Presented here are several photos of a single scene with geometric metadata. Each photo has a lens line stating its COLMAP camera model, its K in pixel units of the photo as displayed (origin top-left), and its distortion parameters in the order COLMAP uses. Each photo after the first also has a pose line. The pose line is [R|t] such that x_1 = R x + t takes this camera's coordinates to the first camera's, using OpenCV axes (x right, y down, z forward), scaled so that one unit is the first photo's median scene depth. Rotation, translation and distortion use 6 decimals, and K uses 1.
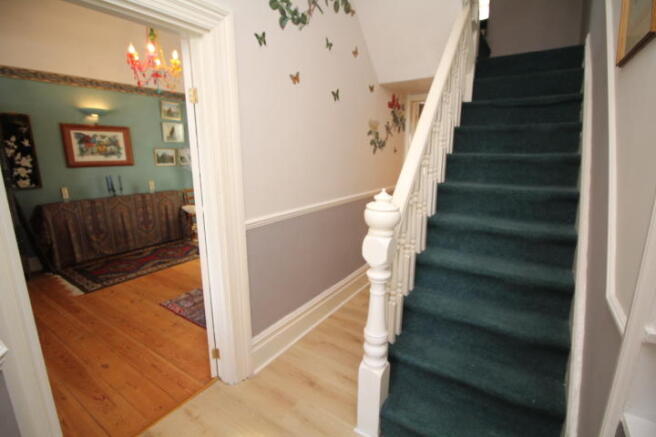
lens RADIAL K [[307.6, 0, 335.6], [0, 307.6, 217.2], [0, 0, 1]] dist [-0.000303, -0.012017]
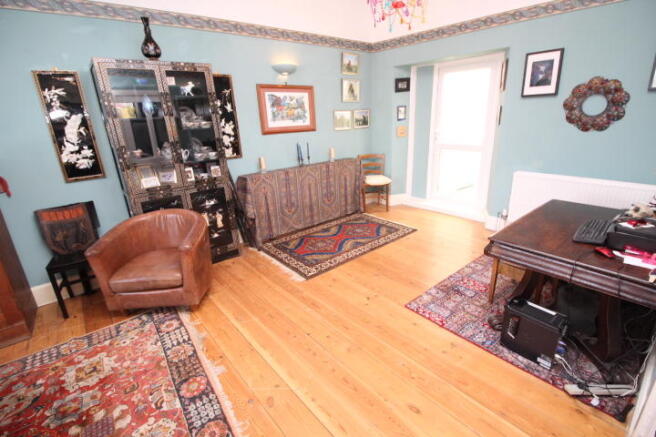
lens RADIAL K [[307.6, 0, 335.6], [0, 307.6, 217.2], [0, 0, 1]] dist [-0.000303, -0.012017]
pose [[0.962060, 0.053802, -0.267481, -0.396818], [-0.021266, 0.992169, 0.123077, -0.033676], [0.272008, -0.112719, 0.955670, 0.145456]]
